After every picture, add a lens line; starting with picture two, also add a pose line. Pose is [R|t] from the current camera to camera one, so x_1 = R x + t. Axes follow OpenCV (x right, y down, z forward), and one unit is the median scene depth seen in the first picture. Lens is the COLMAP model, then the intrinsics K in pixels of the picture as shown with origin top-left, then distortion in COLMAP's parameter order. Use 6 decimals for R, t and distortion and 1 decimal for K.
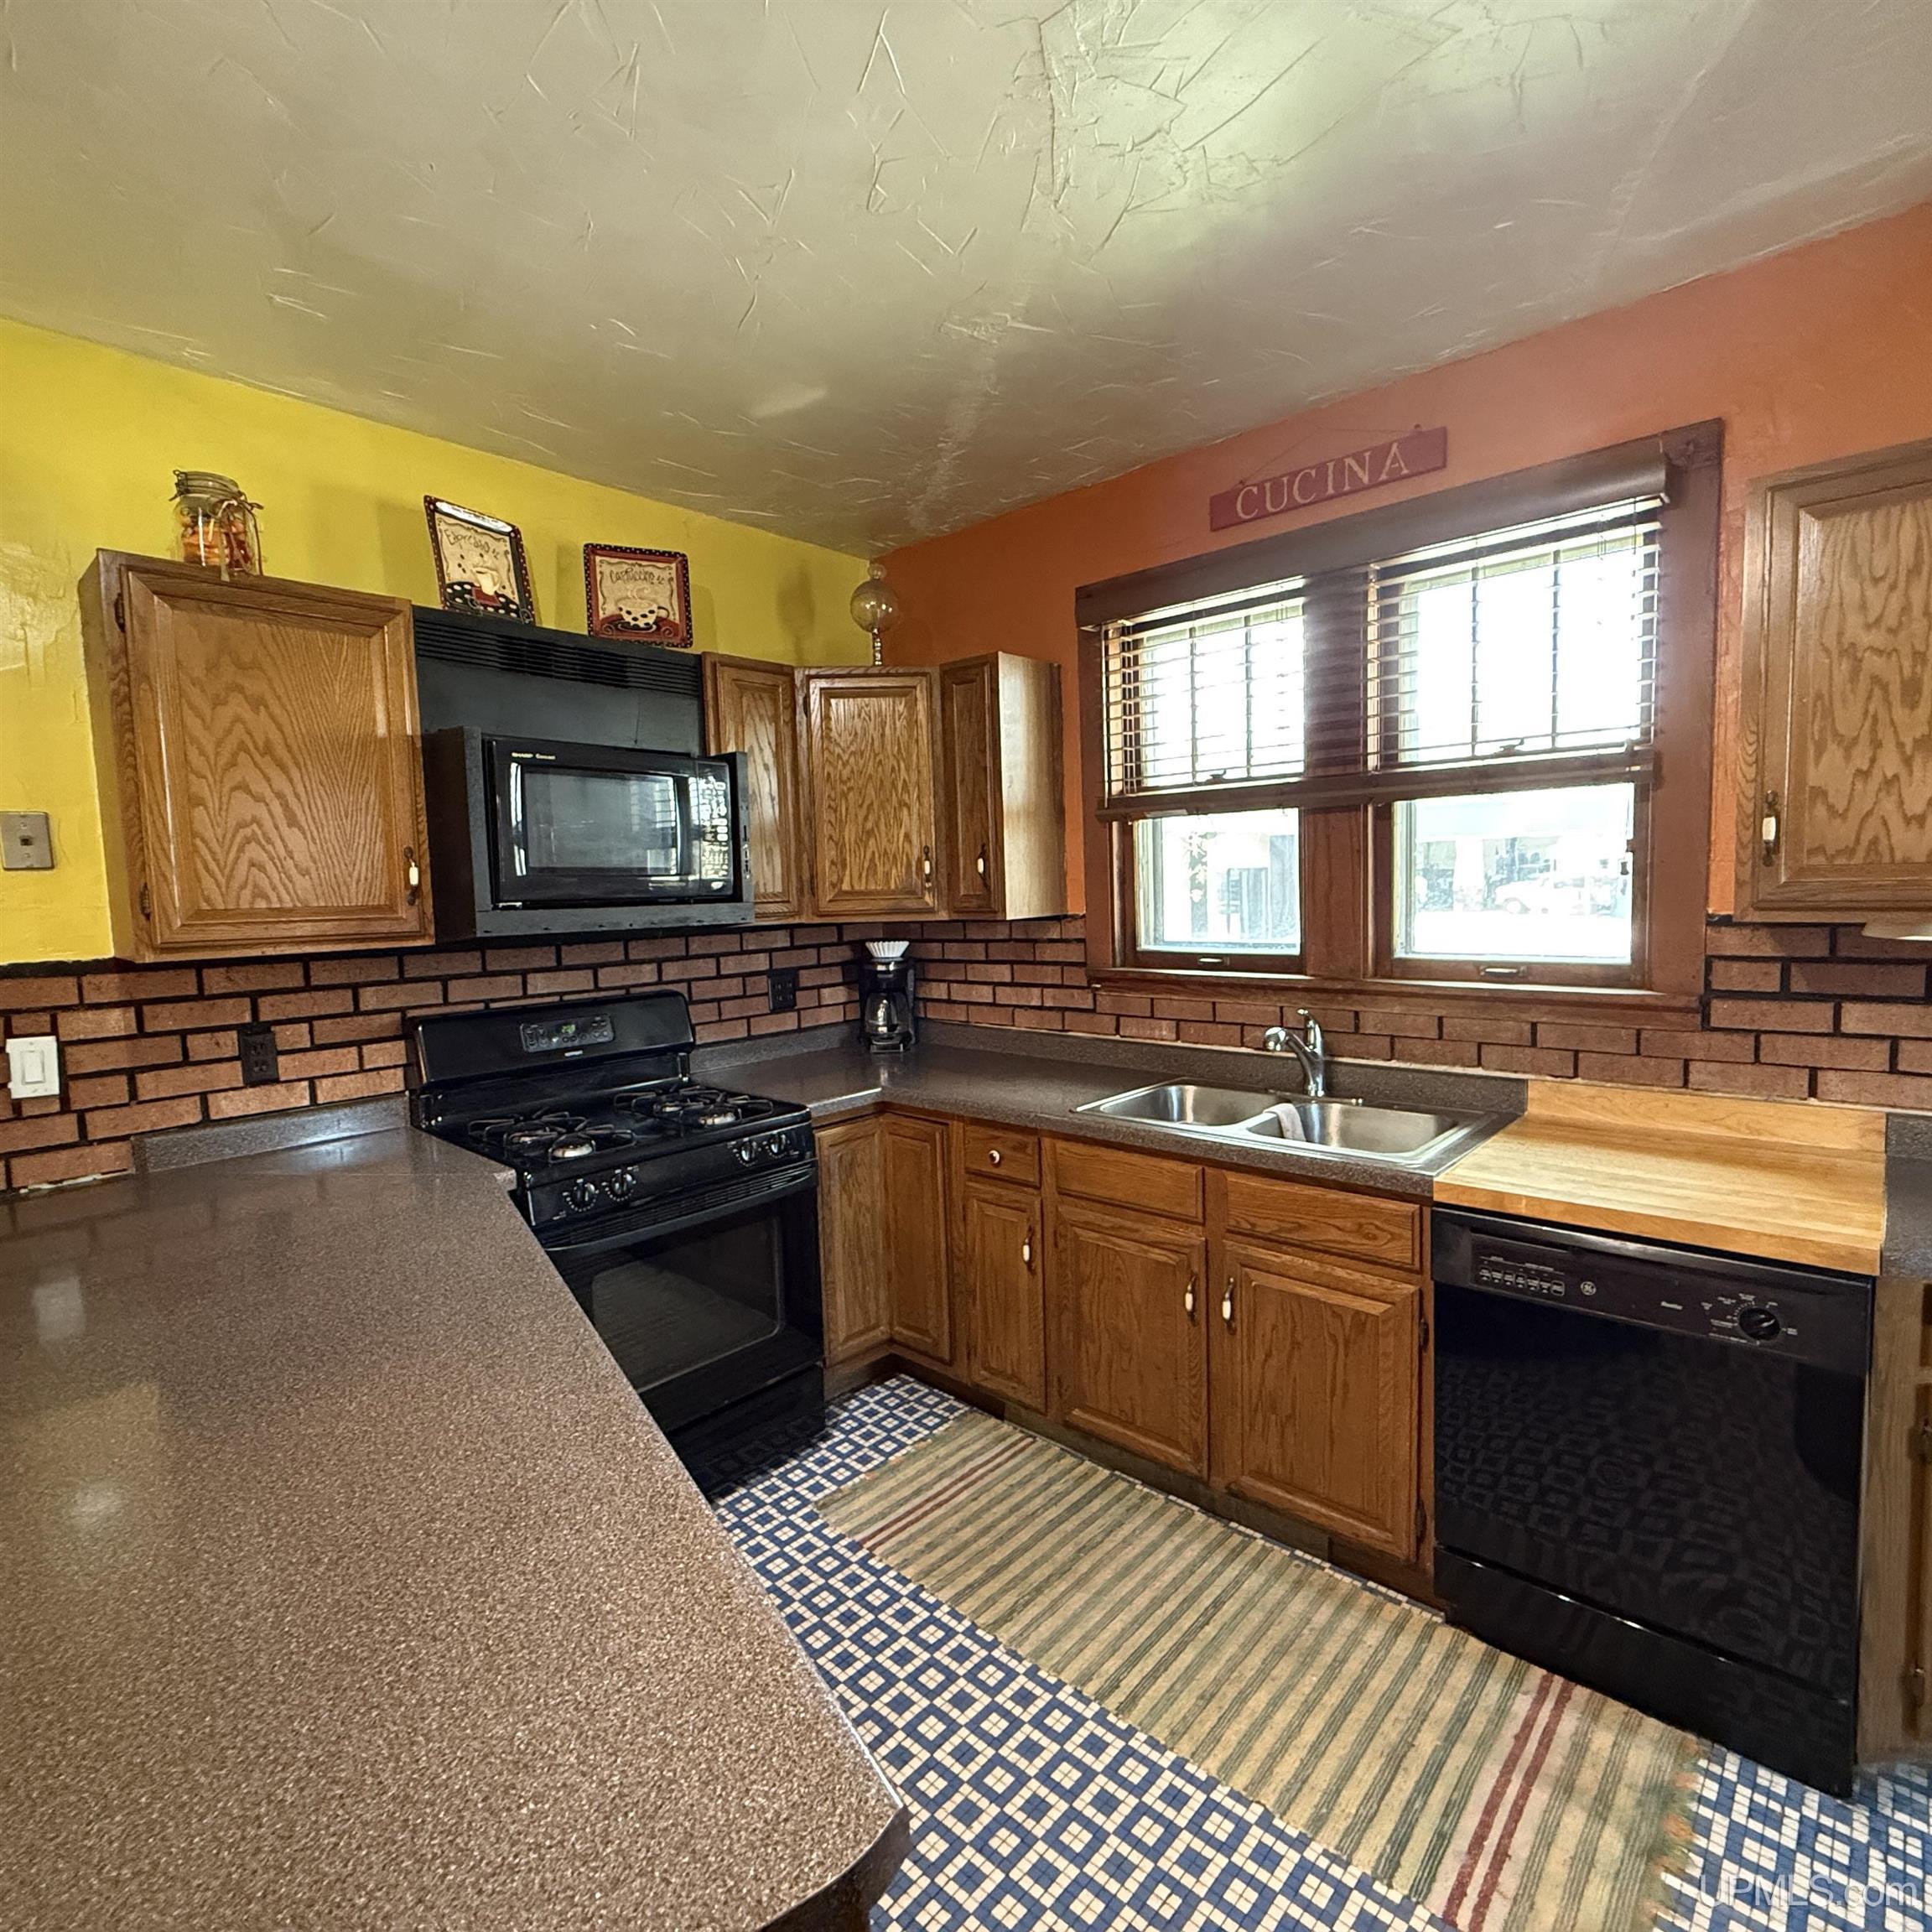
lens RADIAL K [[1022.2, 0, 962.7], [0, 1022.2, 965.7], [0, 0, 1]] dist [-0.002658, 0.000583]
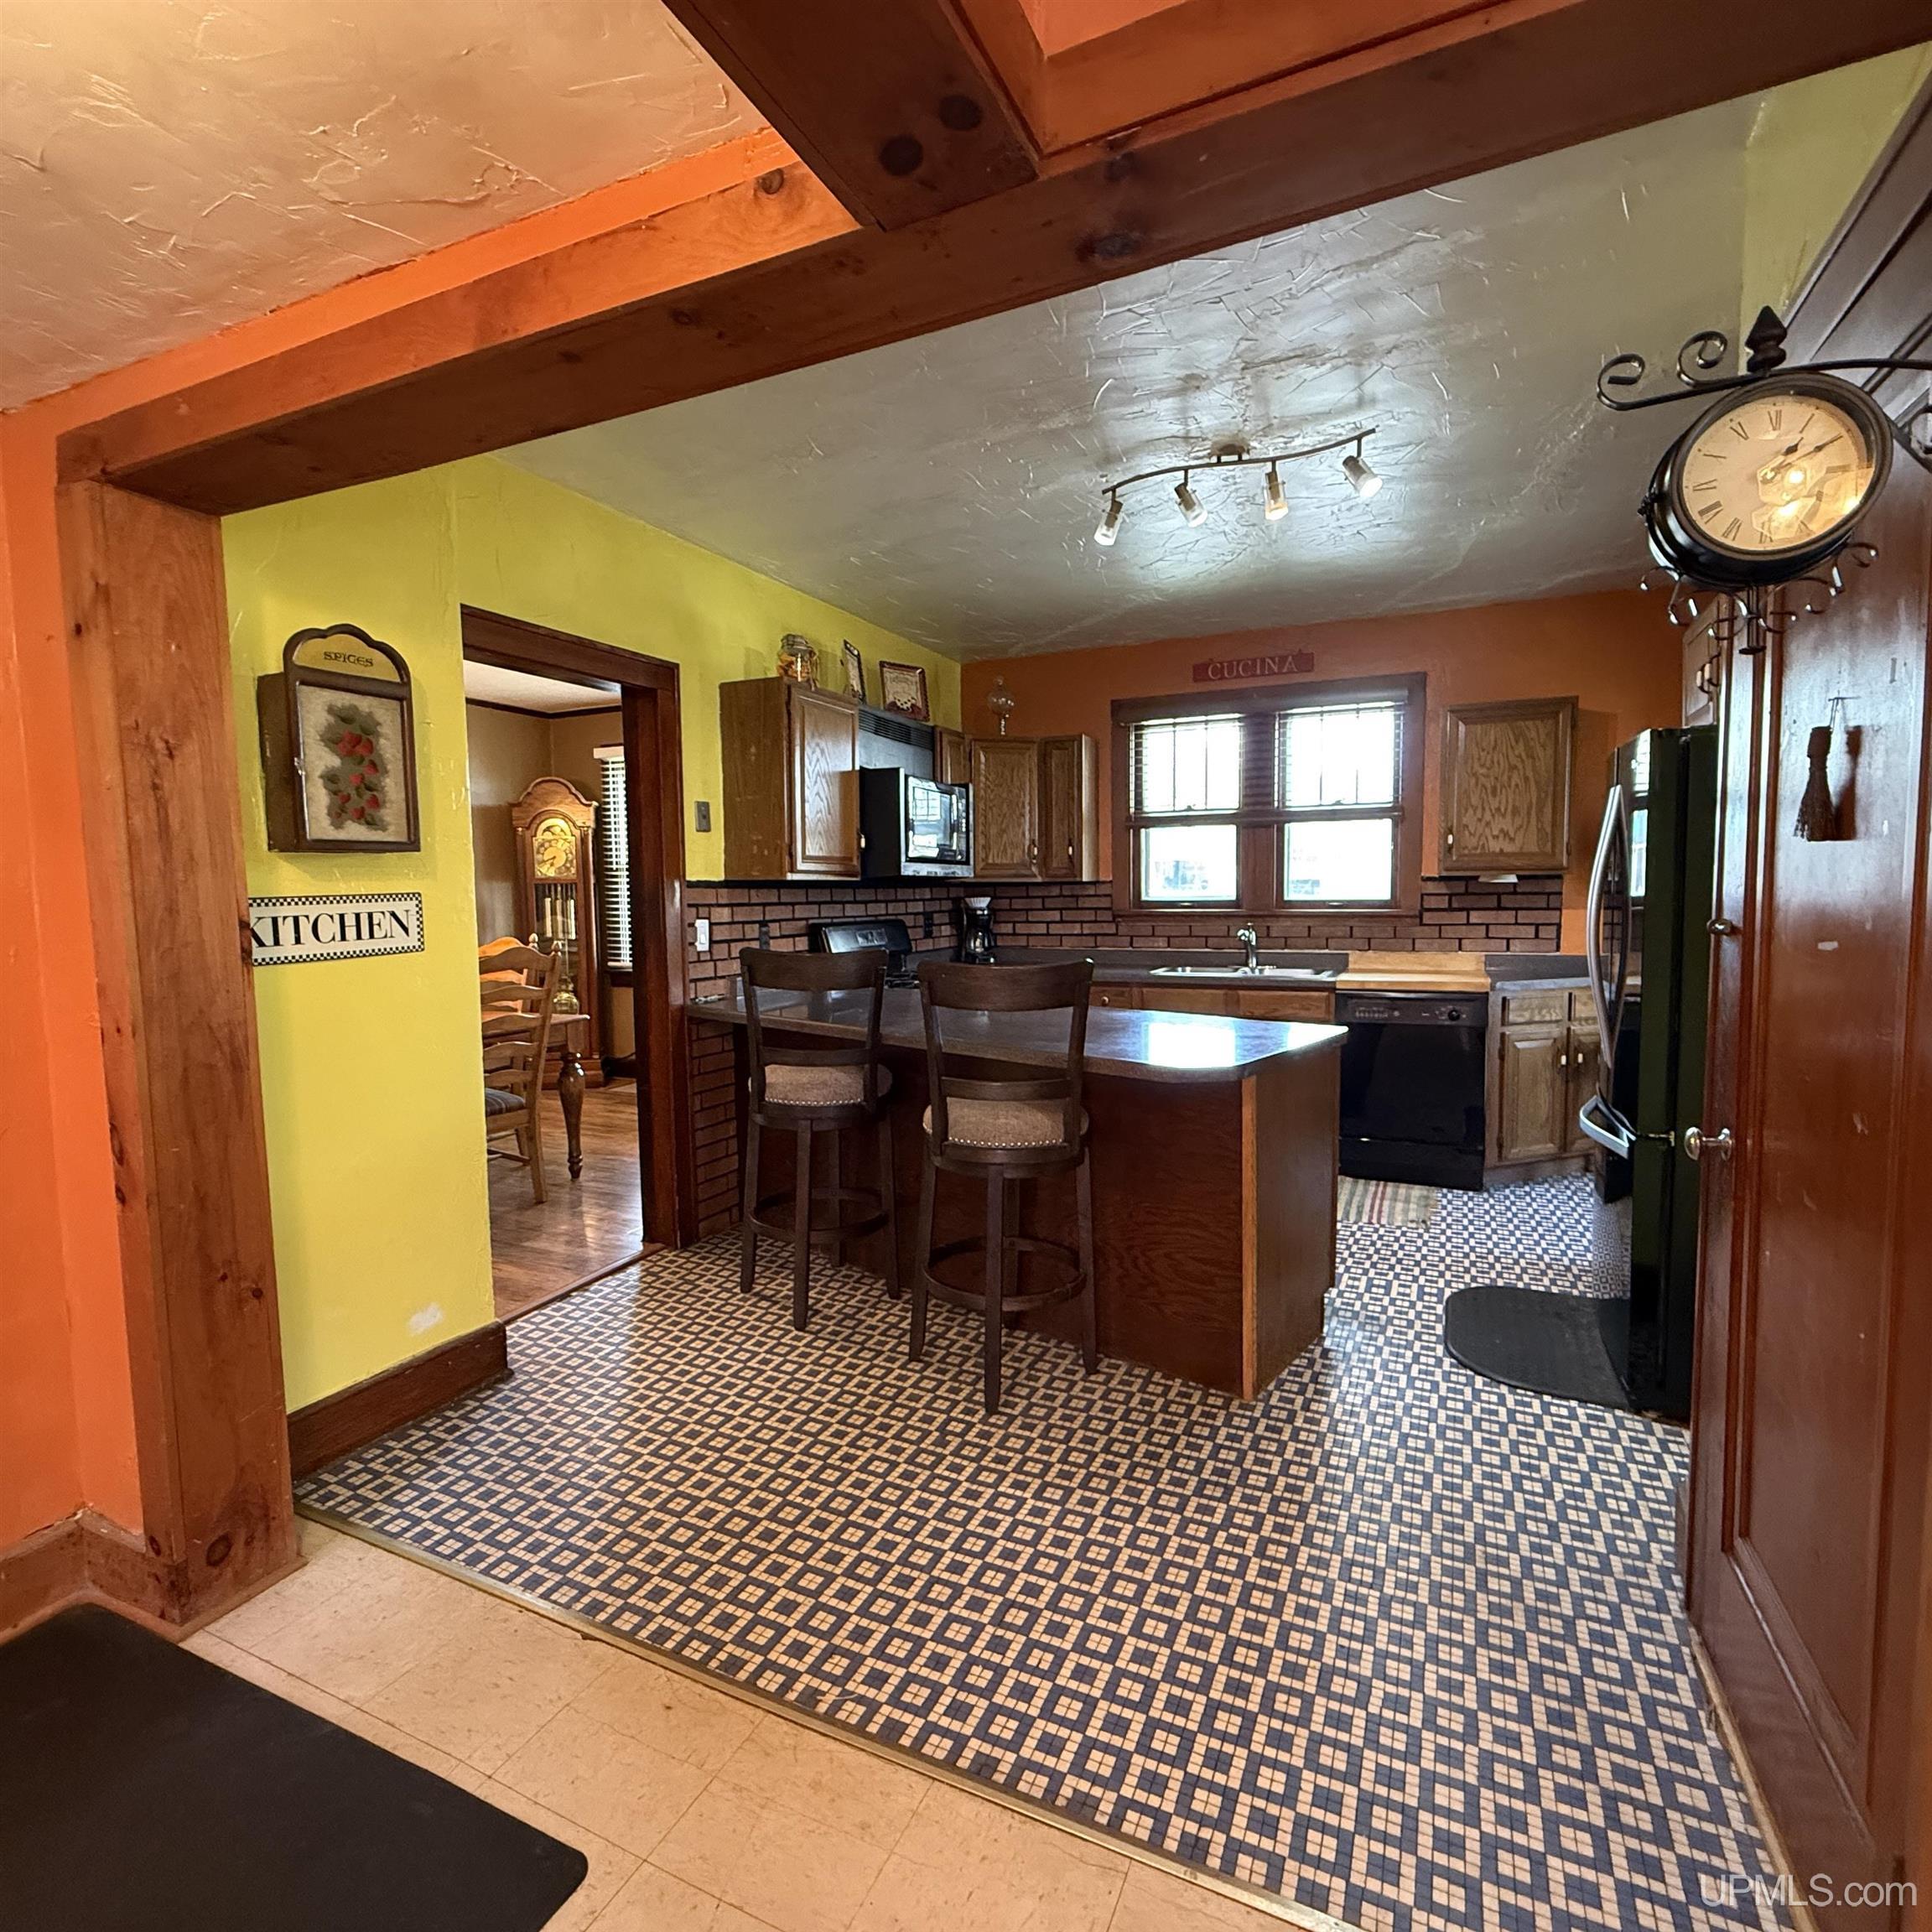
lens RADIAL K [[1022.2, 0, 962.7], [0, 1022.2, 965.7], [0, 0, 1]] dist [-0.002658, 0.000583]
pose [[0.954445, -0.002531, 0.298378, -0.769995], [0.006599, 0.999899, -0.012627, 0.139177], [-0.298315, 0.014021, 0.954364, -0.730112]]
